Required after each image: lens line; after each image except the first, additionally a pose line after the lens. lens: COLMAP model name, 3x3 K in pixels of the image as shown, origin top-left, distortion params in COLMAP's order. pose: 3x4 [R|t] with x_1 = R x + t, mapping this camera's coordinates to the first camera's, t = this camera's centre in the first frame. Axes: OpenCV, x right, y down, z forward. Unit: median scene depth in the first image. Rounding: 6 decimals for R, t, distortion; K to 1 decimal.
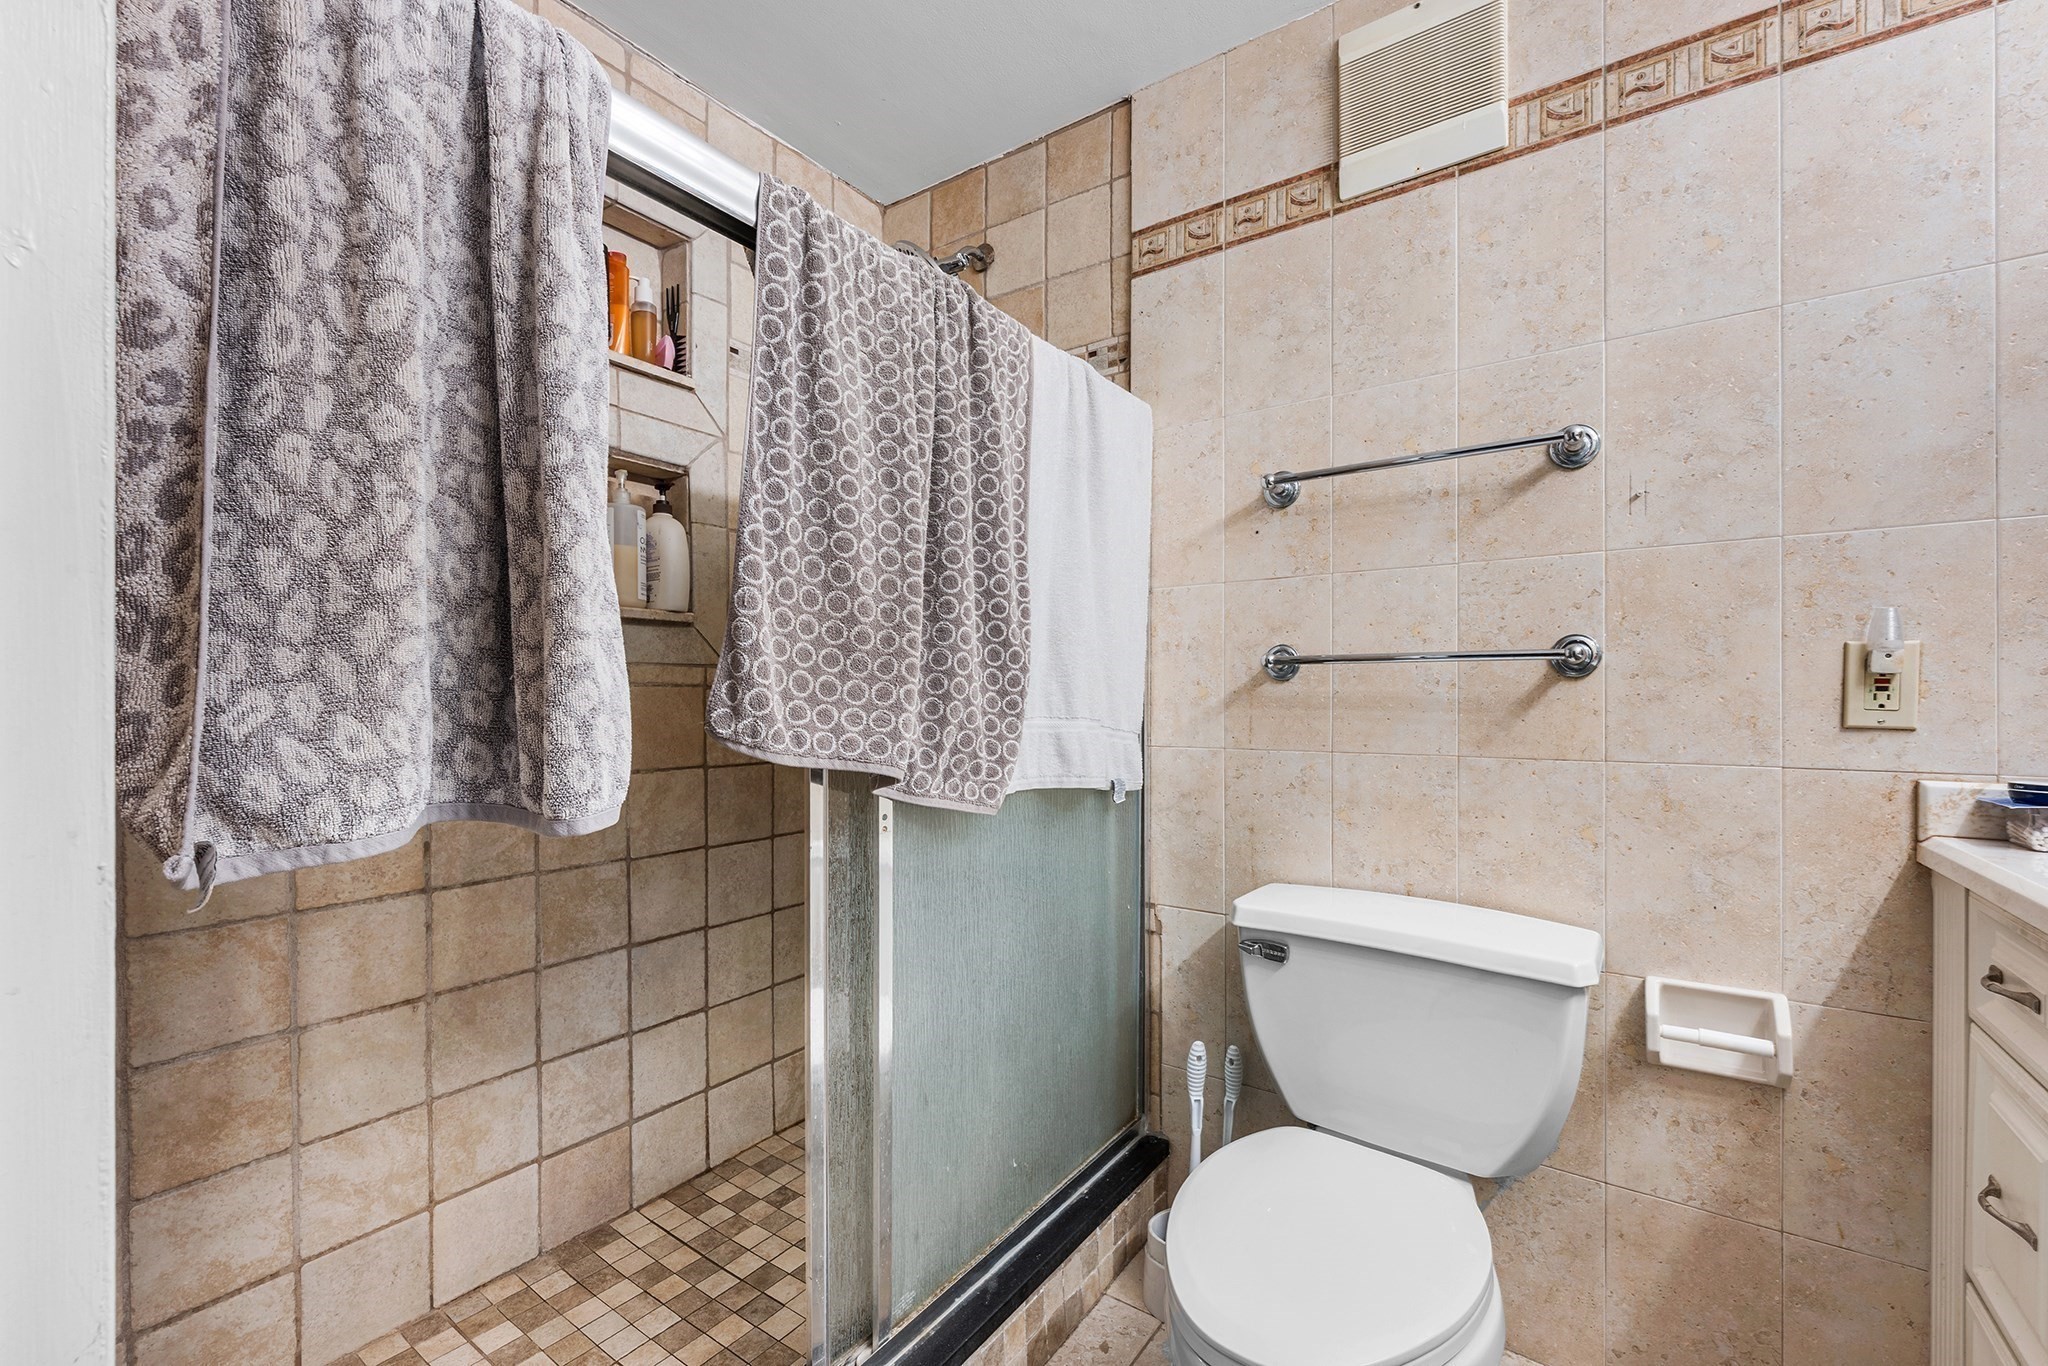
lens RADIAL K [[843.1, 0, 1019.0], [0, 843.1, 690.0], [0, 0, 1]] dist [0.000350, -0.000211]
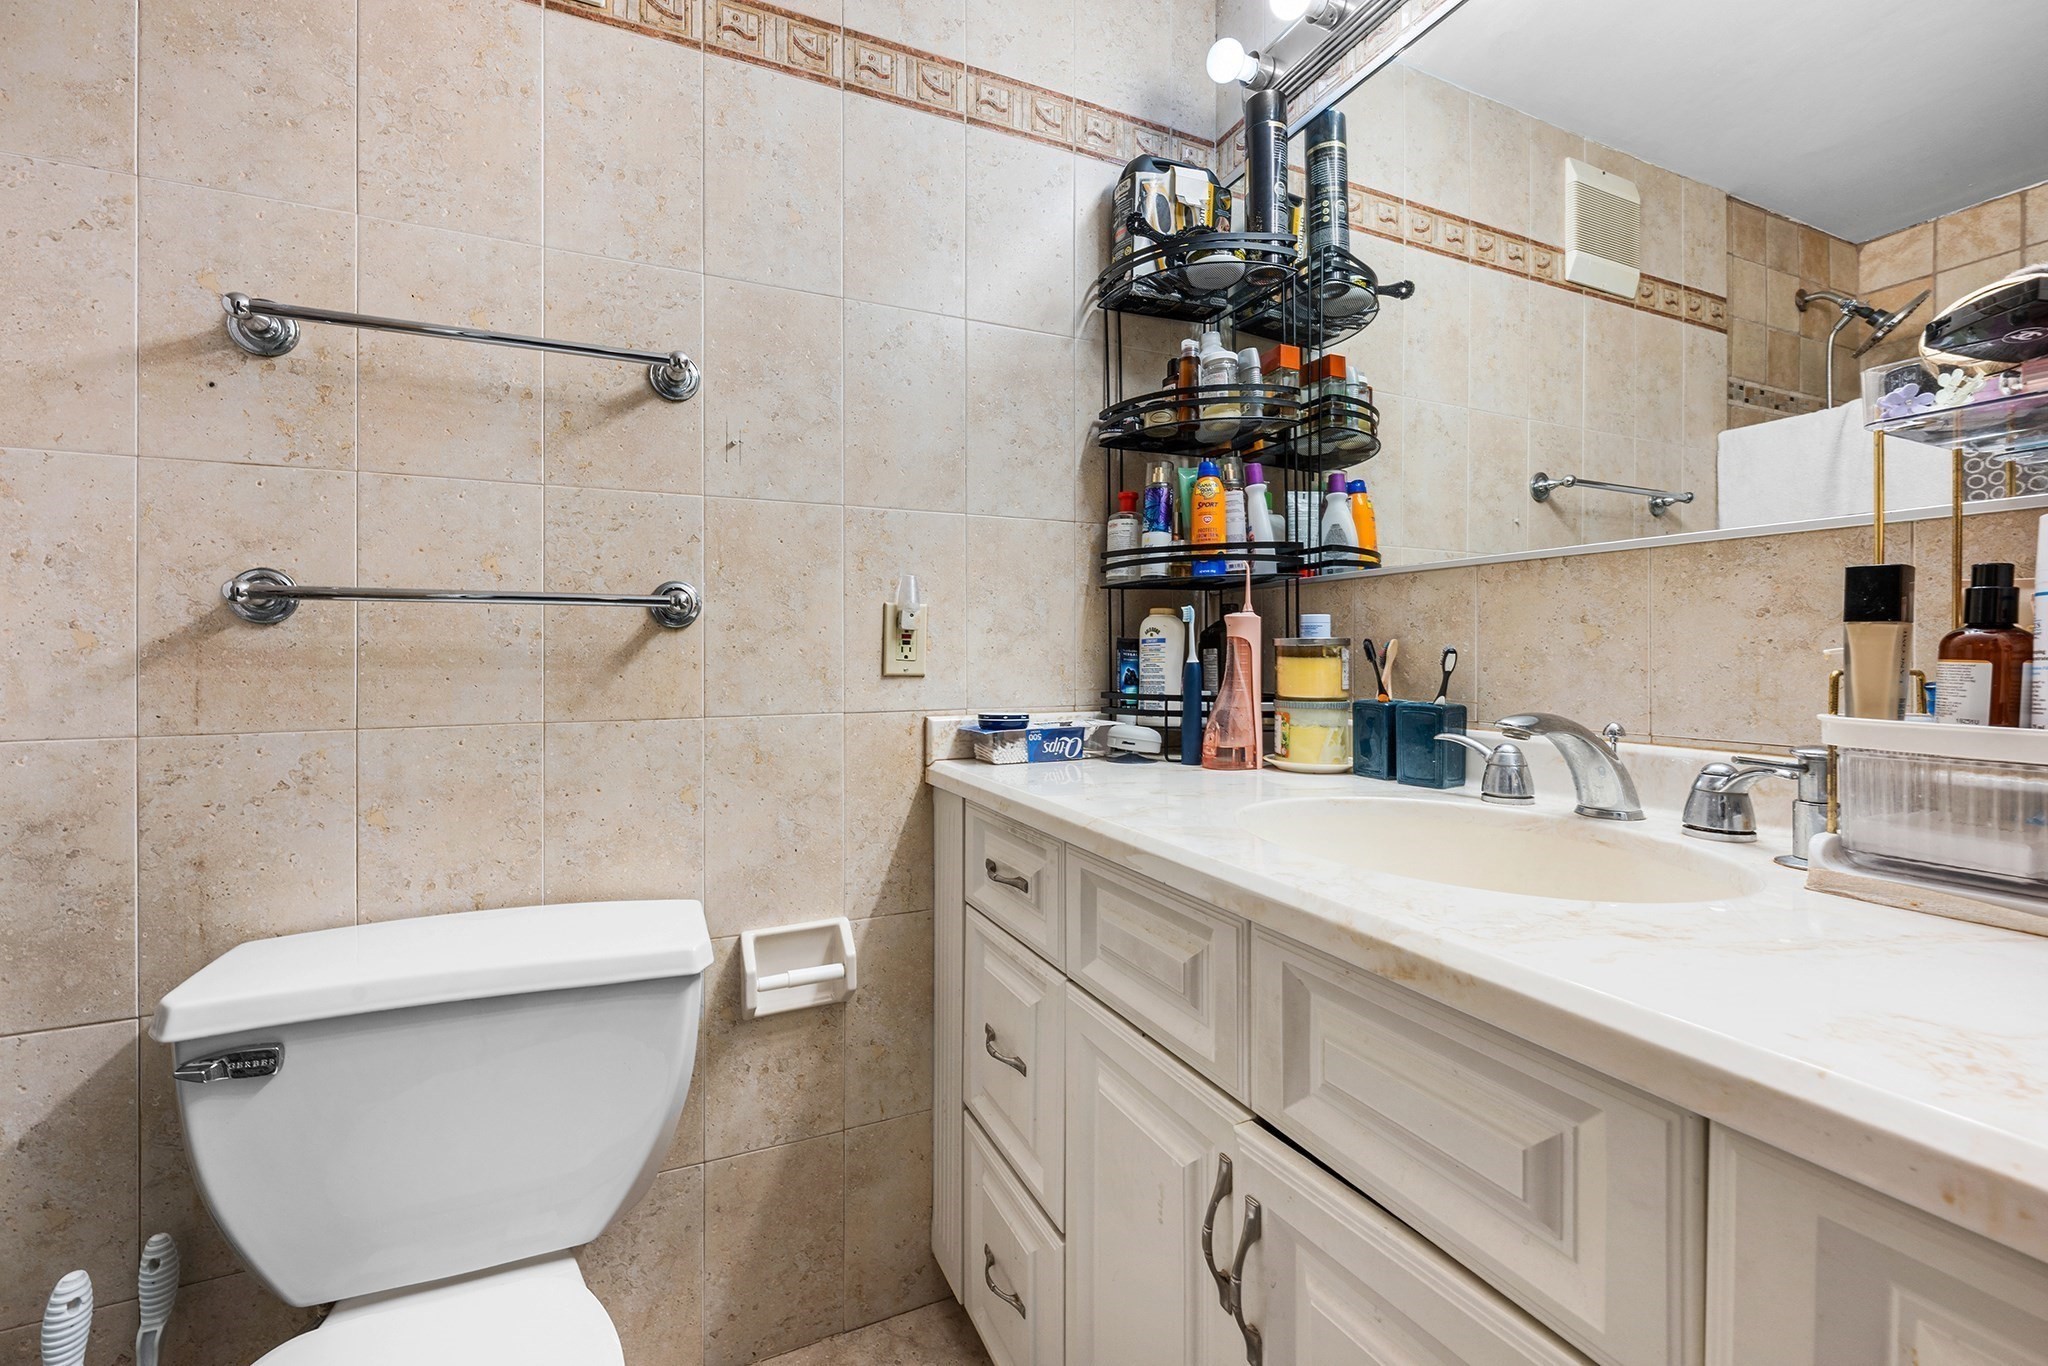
lens RADIAL K [[841.0, 0, 1020.8], [0, 841.0, 654.1], [0, 0, 1]] dist [-0.000797, -0.000066]
pose [[0.495893, -0.000627, 0.868384, 0.052805], [-0.005033, 0.999981, 0.003596, 0.008555], [-0.868369, -0.006154, 0.495880, 0.229222]]
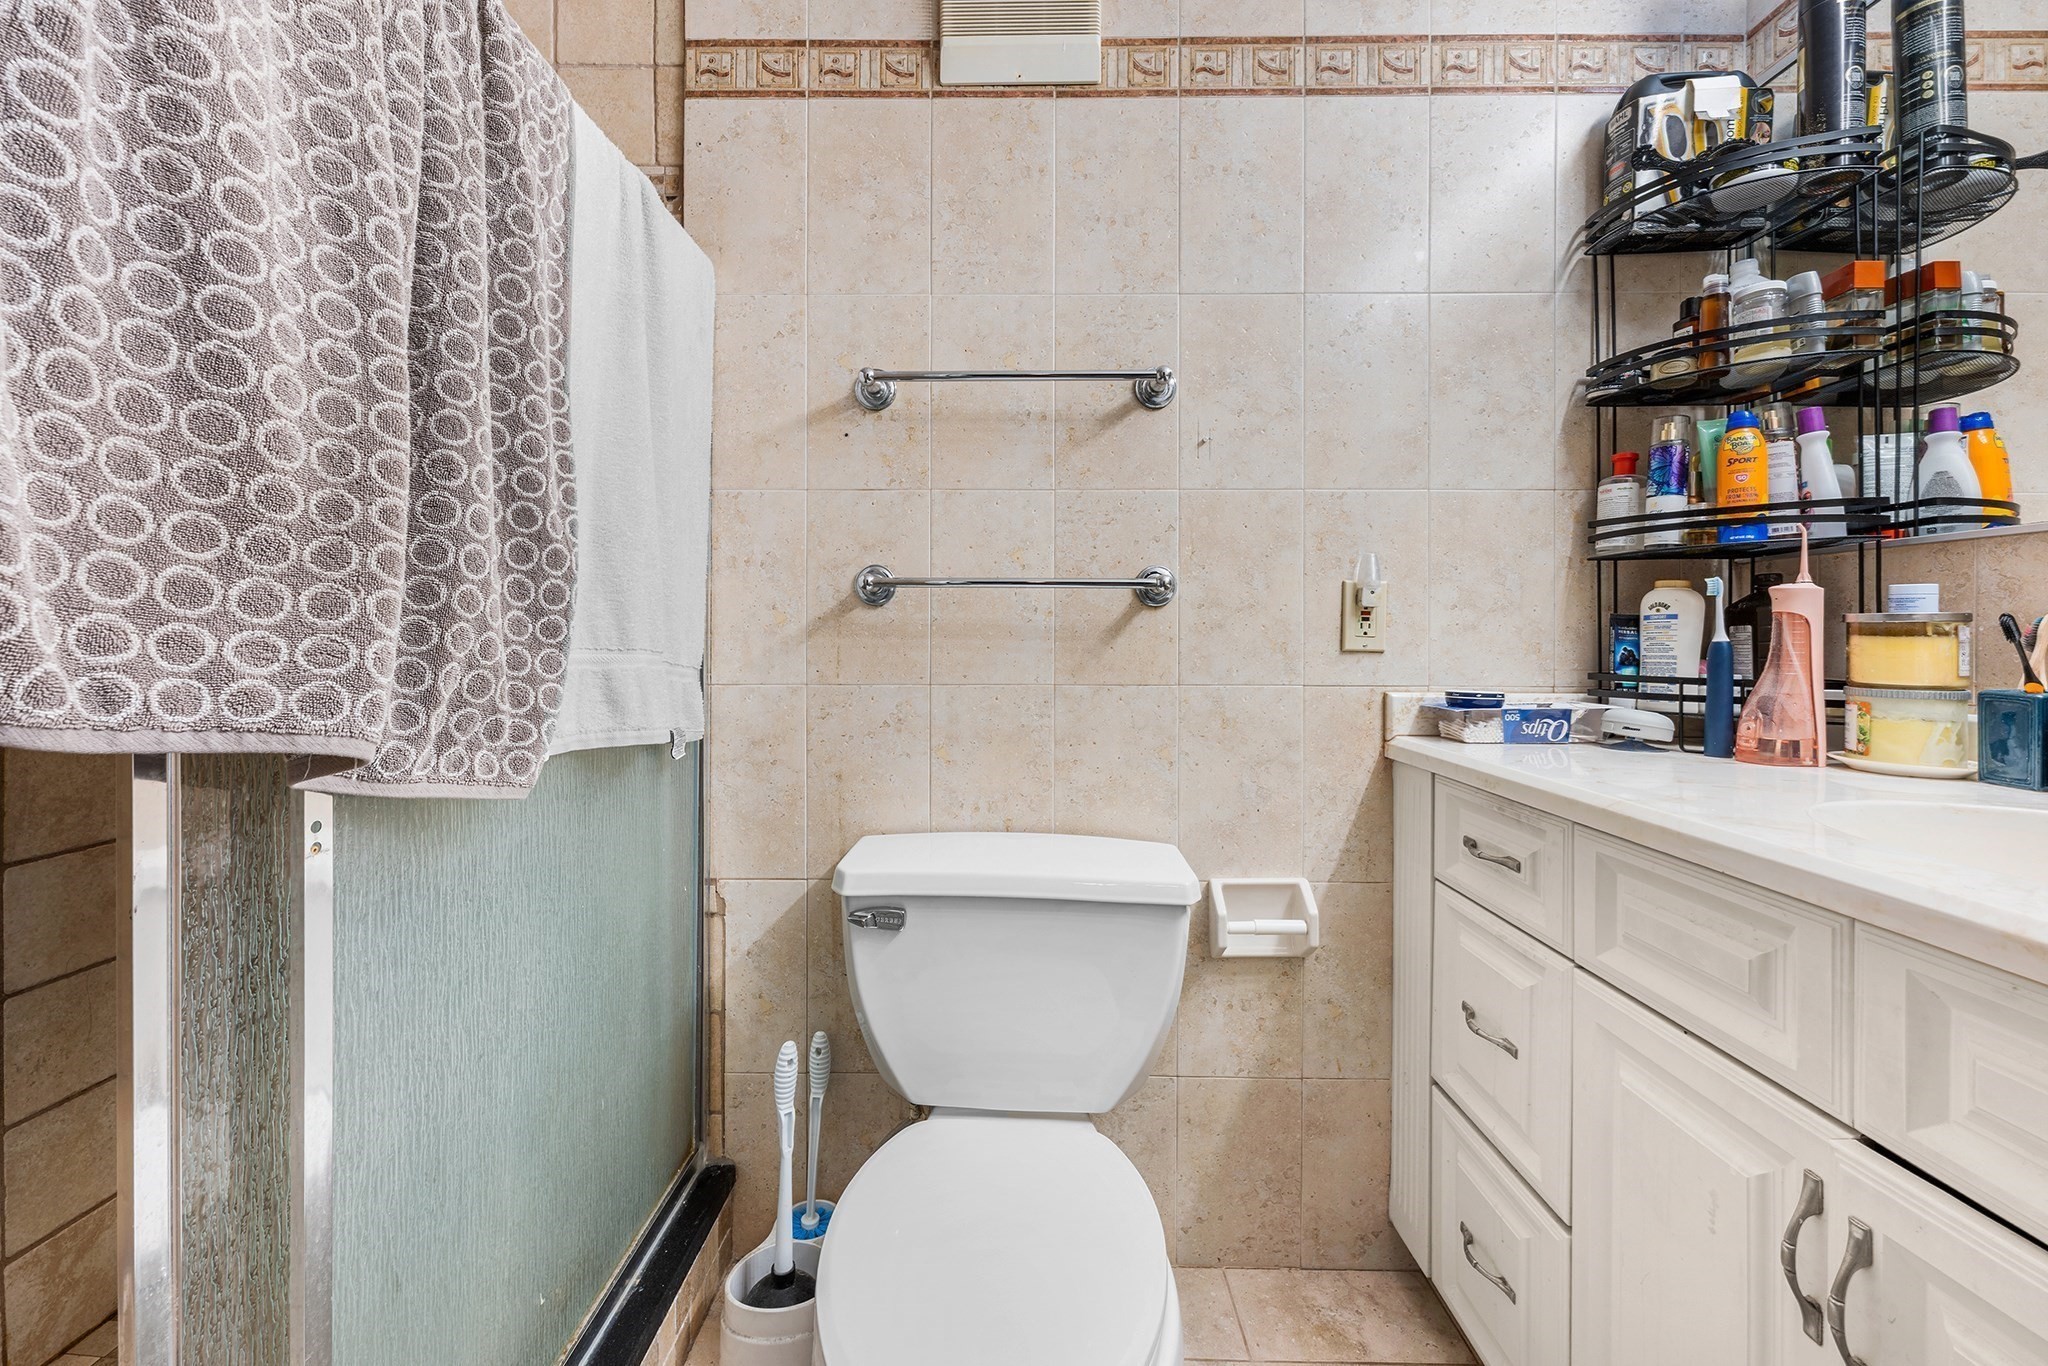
lens RADIAL K [[838.5, 0, 1020.9], [0, 838.5, 632.3], [0, 0, 1]] dist [-0.000681, 0.000097]
pose [[0.821865, 0.003026, 0.569675, -0.081386], [-0.008814, 0.999934, 0.007405, 0.011528], [-0.569614, -0.011107, 0.821837, 0.243162]]
